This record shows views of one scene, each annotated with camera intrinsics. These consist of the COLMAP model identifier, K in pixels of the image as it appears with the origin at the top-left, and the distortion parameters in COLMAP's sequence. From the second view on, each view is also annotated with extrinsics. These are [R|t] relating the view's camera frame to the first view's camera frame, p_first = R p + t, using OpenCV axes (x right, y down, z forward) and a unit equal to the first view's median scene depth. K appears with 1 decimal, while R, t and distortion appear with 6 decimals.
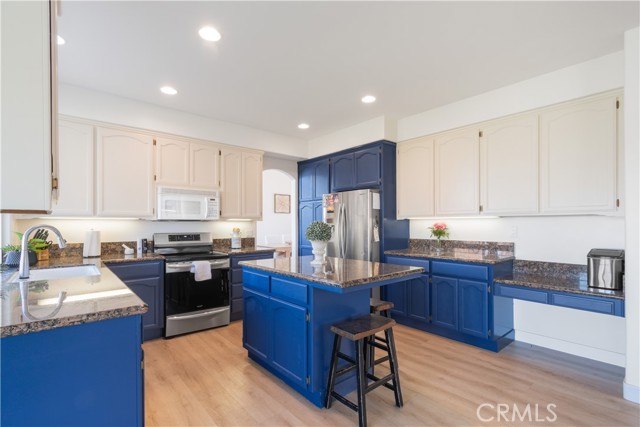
lens RADIAL K [[292.4, 0, 319.2], [0, 292.4, 218.4], [0, 0, 1]] dist [0.000375, -0.000254]
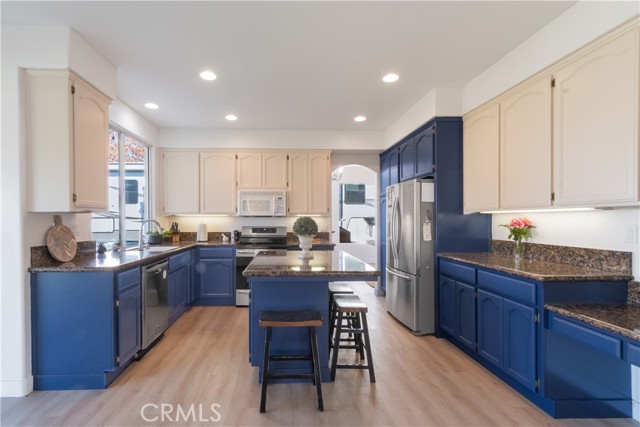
lens RADIAL K [[307.4, 0, 319.8], [0, 307.4, 216.3], [0, 0, 1]] dist [0.001810, -0.001500]
pose [[0.788196, -0.003652, -0.615414, 0.536612], [0.010145, 0.999924, 0.007059, 0.000000], [0.615341, -0.011807, 0.788173, 0.126791]]
